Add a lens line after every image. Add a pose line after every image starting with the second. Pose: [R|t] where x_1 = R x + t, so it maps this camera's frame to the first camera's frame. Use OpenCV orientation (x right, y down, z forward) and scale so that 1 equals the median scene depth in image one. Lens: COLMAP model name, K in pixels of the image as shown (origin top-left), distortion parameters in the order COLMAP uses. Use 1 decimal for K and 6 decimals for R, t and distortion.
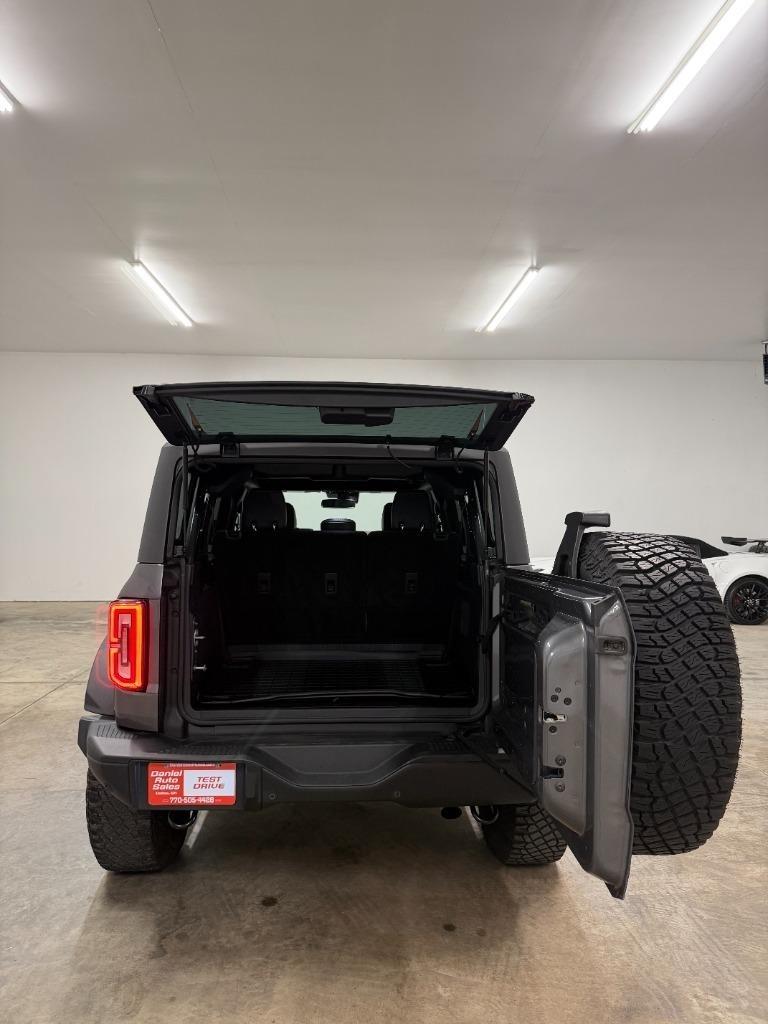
lens RADIAL K [[722.5, 0, 382.7], [0, 722.5, 517.5], [0, 0, 1]] dist [0.028128, -0.037603]
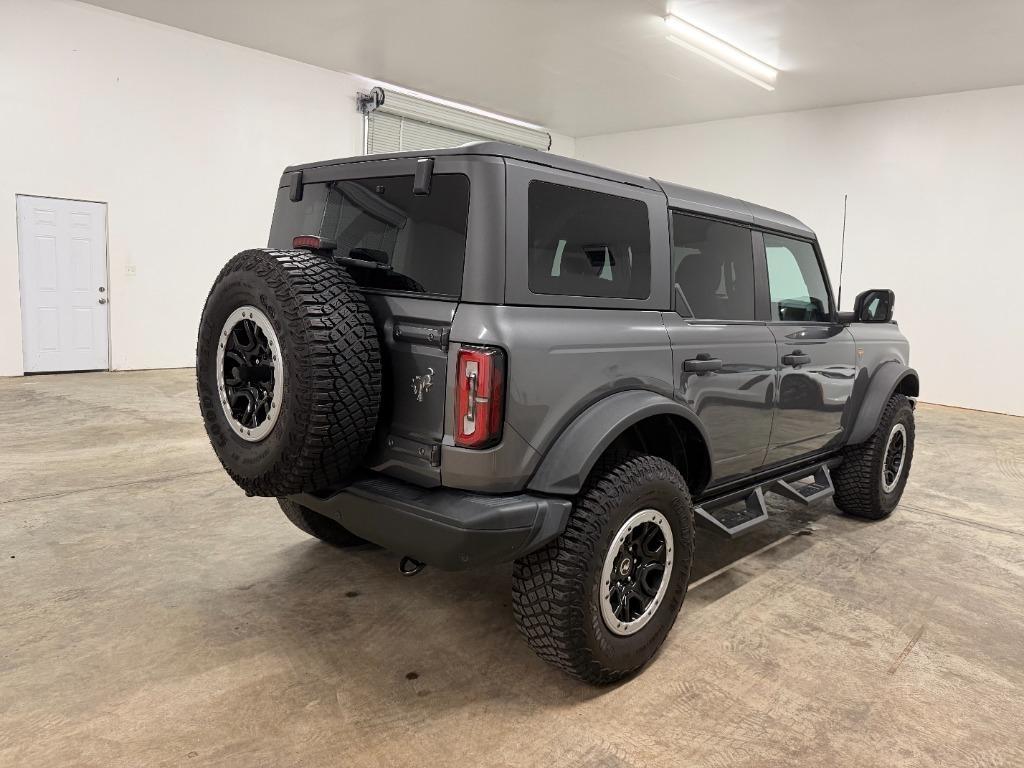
lens RADIAL K [[724.3, 0, 519.6], [0, 724.3, 379.6], [0, 0, 1]] dist [0.057597, -0.076601]
pose [[0.684326, 0.133877, -0.716781, 0.847531], [-0.058831, 0.989933, 0.128728, 0.046172], [0.726799, -0.045923, 0.685313, 0.469957]]
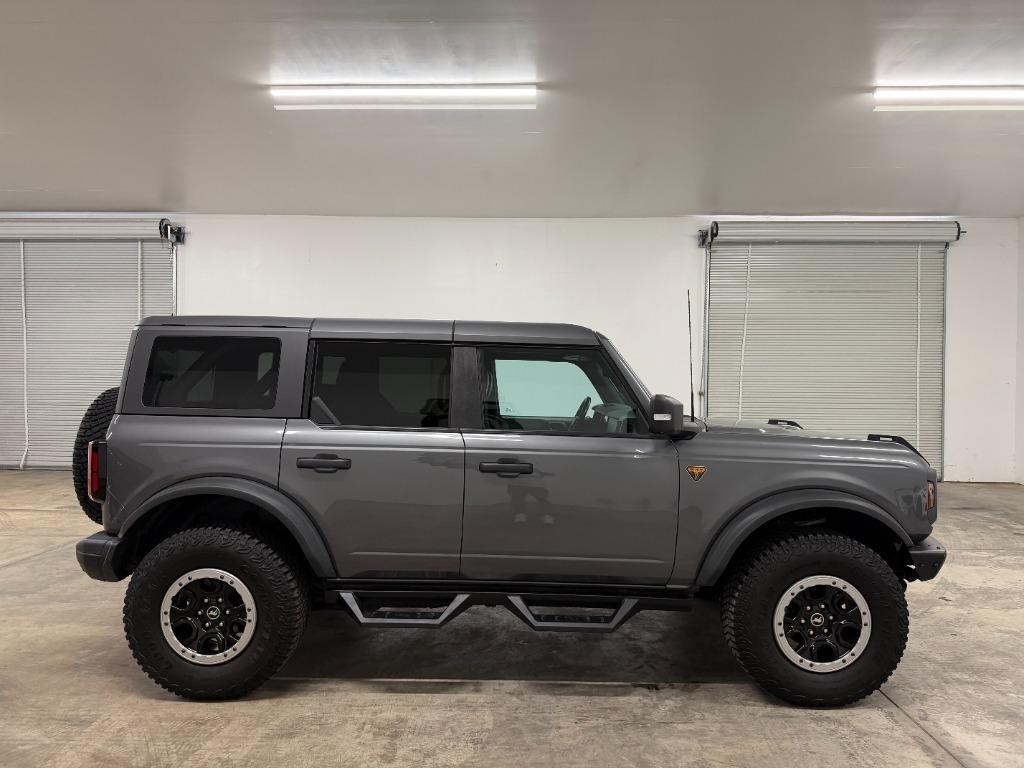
lens RADIAL K [[722.5, 0, 515.2], [0, 722.5, 382.7], [0, 0, 1]] dist [0.028128, -0.037603]
pose [[-0.072916, -0.005963, -0.997320, 1.541101], [-0.018064, 0.999826, -0.004657, 0.001953], [0.997174, 0.017676, -0.073011, 1.893468]]
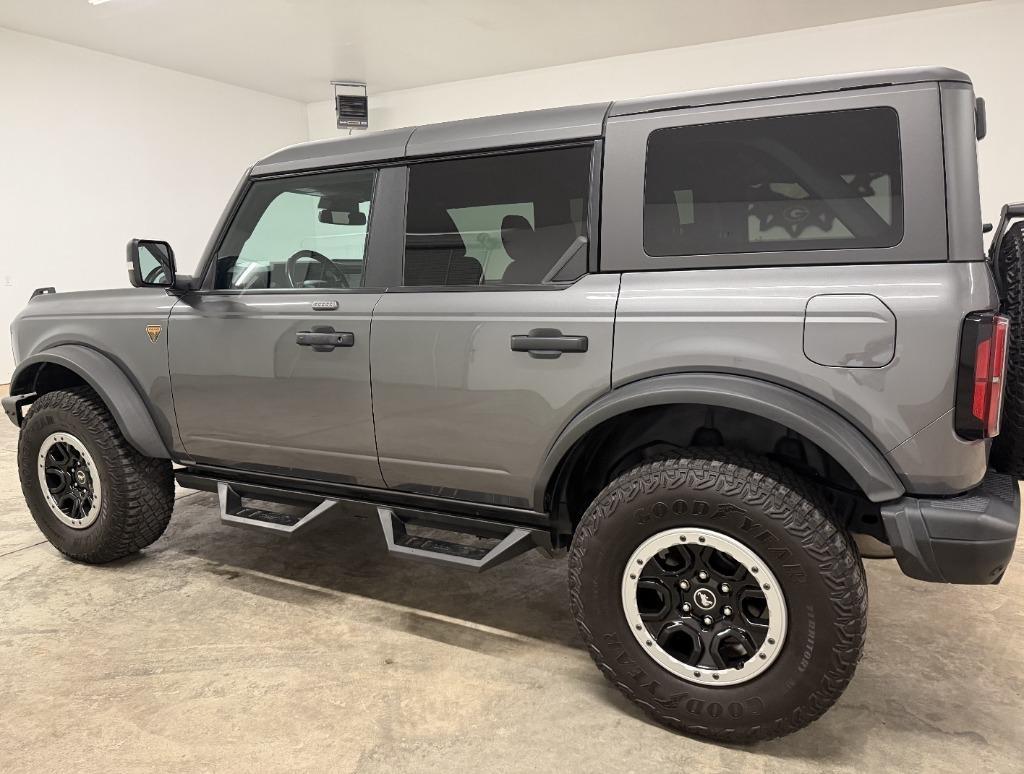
lens RADIAL K [[727.5, 0, 513.4], [0, 727.5, 387.9], [0, 0, 1]] dist [0.048596, -0.065348]
pose [[0.508373, -0.153644, 0.847319, -1.159910], [0.023105, 0.986034, 0.164934, 0.059732], [-0.860827, -0.064271, 0.504823, 1.009956]]
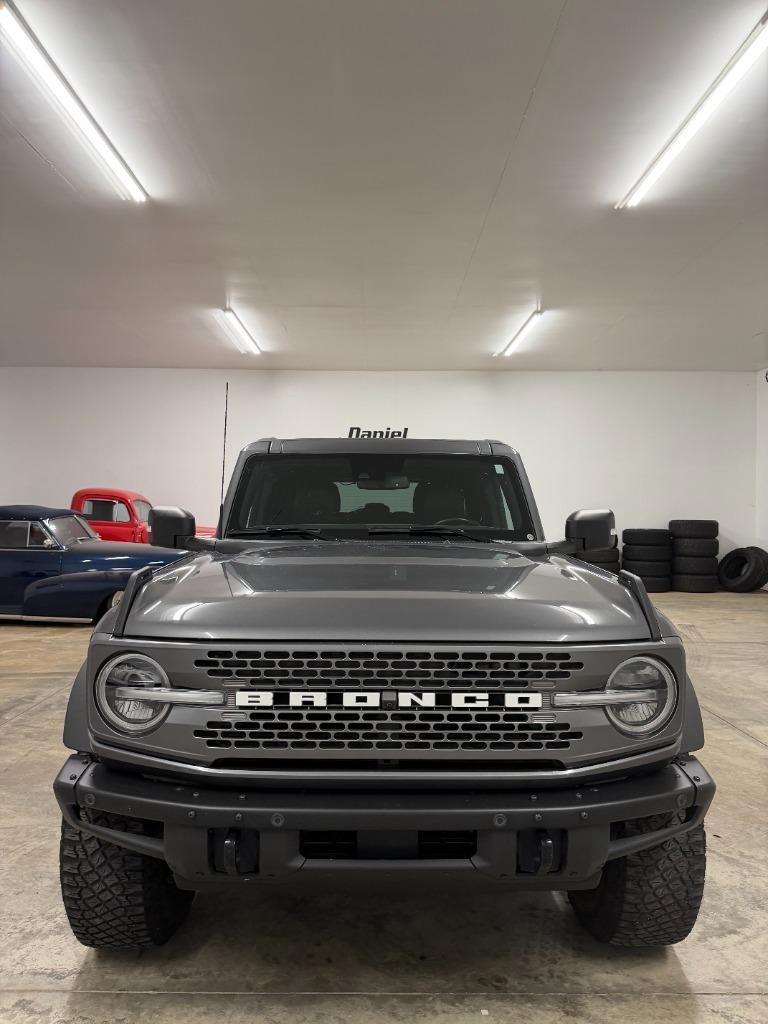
lens RADIAL K [[707.8, 0, 379.8], [0, 707.8, 526.7], [0, 0, 1]] dist [0.078644, -0.085883]
pose [[-0.999098, -0.011701, 0.040825, -0.171023], [-0.010550, 0.999544, 0.028291, 0.010570], [-0.041137, 0.027835, -0.998766, 3.266185]]
